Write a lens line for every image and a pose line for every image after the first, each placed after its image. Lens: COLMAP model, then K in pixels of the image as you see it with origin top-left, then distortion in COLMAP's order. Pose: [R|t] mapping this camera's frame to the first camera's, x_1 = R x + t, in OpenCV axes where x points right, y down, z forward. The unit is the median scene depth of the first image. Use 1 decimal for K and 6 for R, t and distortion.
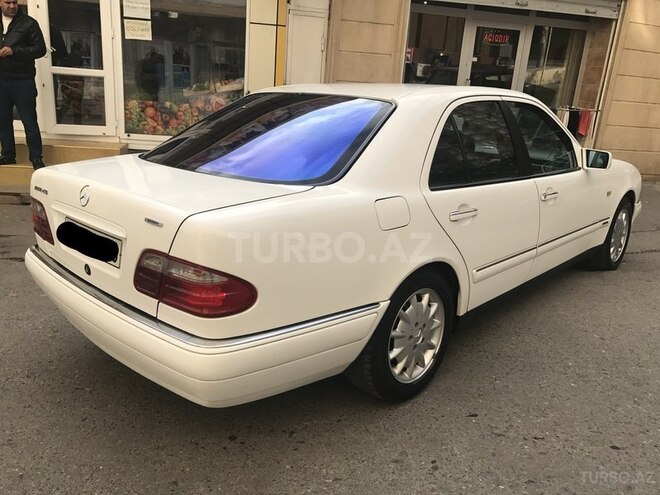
lens RADIAL K [[537.7, 0, 330.0], [0, 537.7, 247.5], [0, 0, 1]] dist [0.009995, -0.000032]
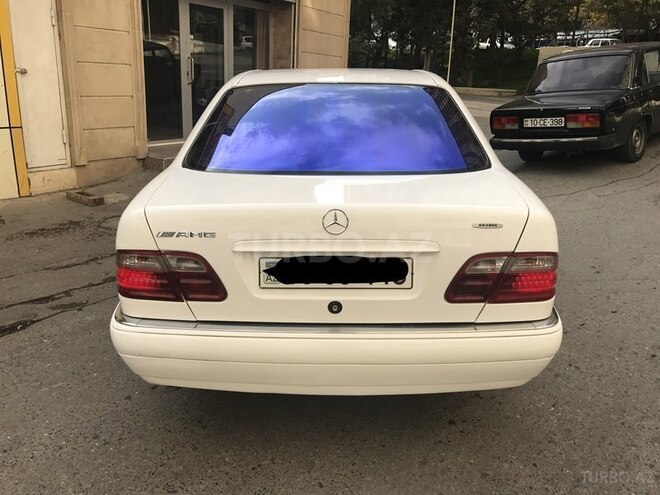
lens RADIAL K [[537.7, 0, 330.0], [0, 537.7, 247.5], [0, 0, 1]] dist [0.009995, -0.000032]
pose [[0.745557, -0.235065, 0.623610, -0.287966], [0.205922, 0.971196, 0.119894, -0.046031], [-0.633831, 0.039027, 0.772487, 0.103235]]
